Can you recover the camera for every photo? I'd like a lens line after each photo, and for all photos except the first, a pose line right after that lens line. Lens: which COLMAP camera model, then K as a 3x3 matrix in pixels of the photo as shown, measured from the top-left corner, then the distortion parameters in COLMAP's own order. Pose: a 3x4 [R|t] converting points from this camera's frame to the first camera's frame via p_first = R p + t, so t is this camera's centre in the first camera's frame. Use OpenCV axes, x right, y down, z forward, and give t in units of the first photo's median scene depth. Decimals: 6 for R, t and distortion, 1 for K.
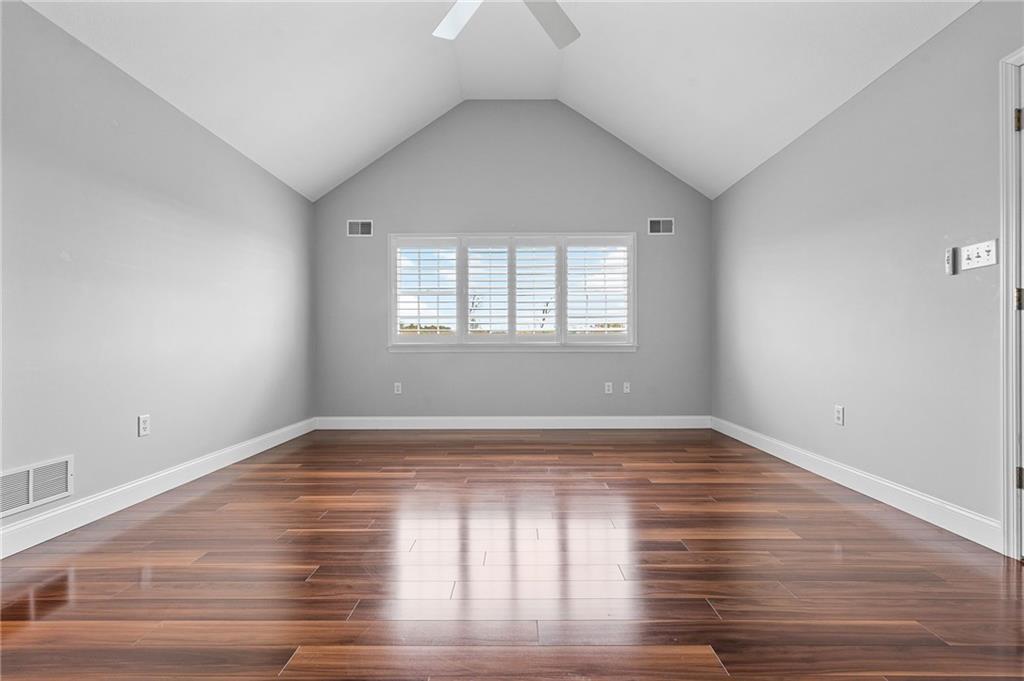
lens RADIAL K [[466.9, 0, 512.7], [0, 466.9, 341.4], [0, 0, 1]] dist [-0.000289, 0.002583]
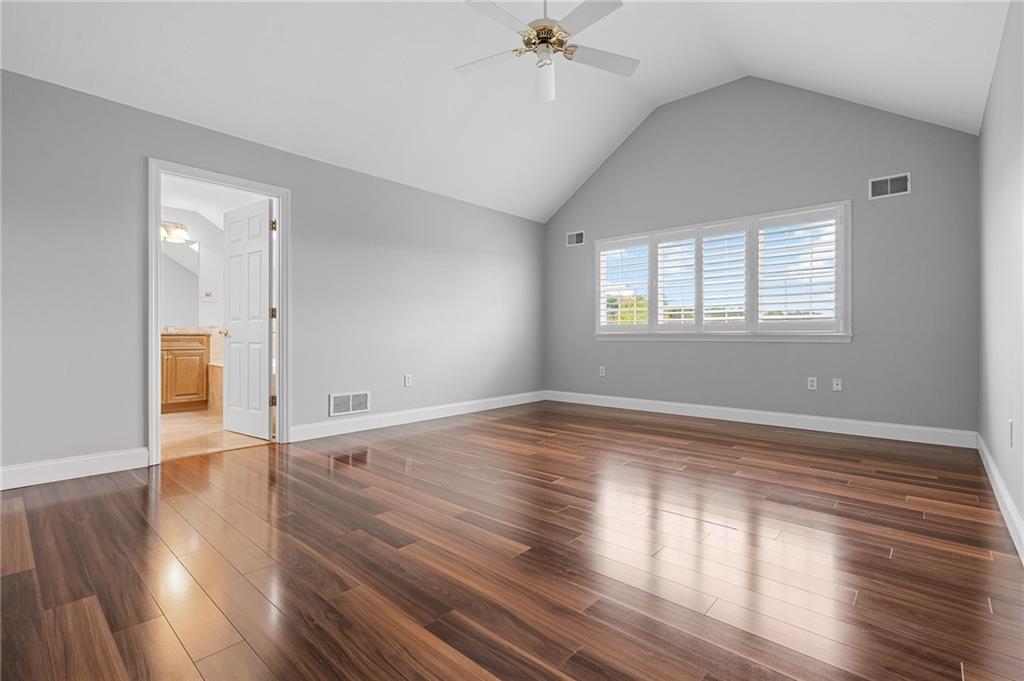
lens RADIAL K [[466.9, 0, 507.5], [0, 466.9, 333.2], [0, 0, 1]] dist [-0.000289, 0.002583]
pose [[0.741899, 0.000434, -0.670511, 0.372323], [0.008063, 0.999922, 0.009570, -0.007825], [0.670463, -0.012506, 0.741838, -0.034818]]
